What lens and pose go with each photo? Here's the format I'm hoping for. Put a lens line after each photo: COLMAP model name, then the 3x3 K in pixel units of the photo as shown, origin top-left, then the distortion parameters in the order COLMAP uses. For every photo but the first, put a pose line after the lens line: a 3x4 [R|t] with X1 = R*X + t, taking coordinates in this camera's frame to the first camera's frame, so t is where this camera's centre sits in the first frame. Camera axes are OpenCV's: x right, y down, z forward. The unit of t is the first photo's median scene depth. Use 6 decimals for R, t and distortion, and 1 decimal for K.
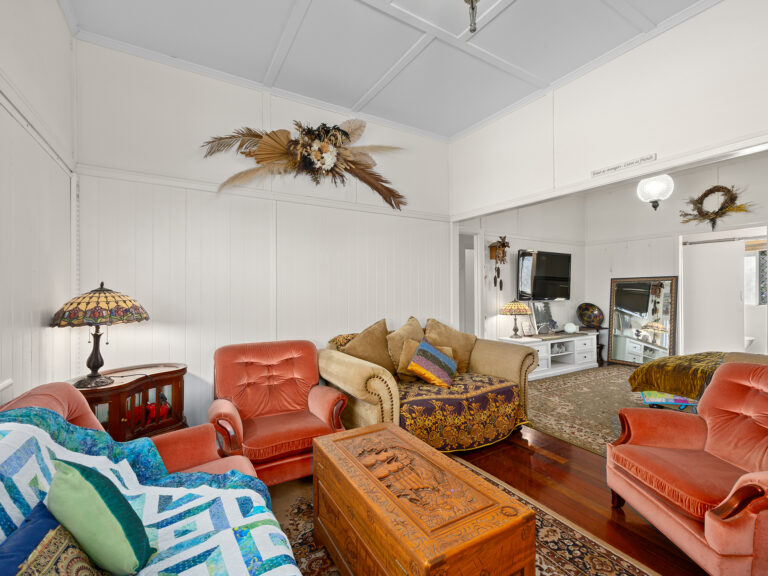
lens RADIAL K [[346.6, 0, 386.1], [0, 346.6, 289.6], [0, 0, 1]] dist [0.002573, -0.001085]
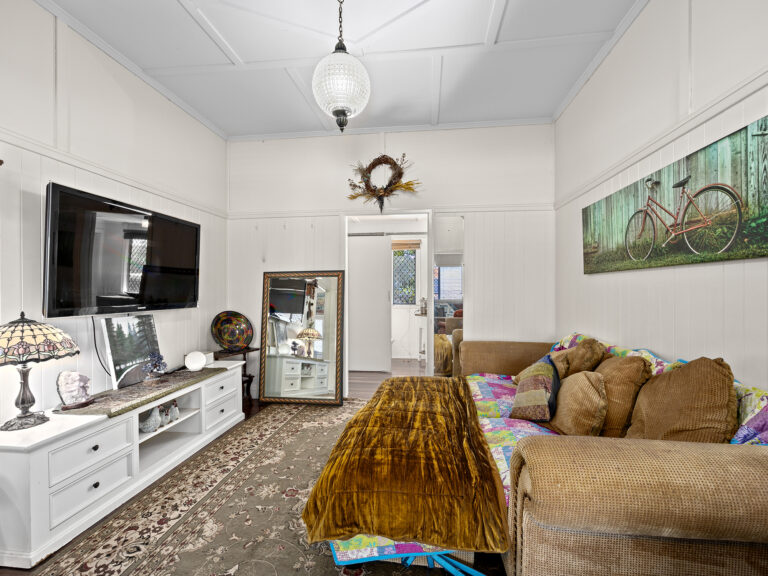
lens RADIAL K [[346.6, 0, 383.7], [0, 346.6, 287.6], [0, 0, 1]] dist [0.002573, -0.001085]
pose [[0.614164, 0.003341, 0.789172, 0.288762], [0.001628, 0.999984, -0.005501, 0.001165], [-0.789177, 0.004663, 0.614148, 0.445518]]
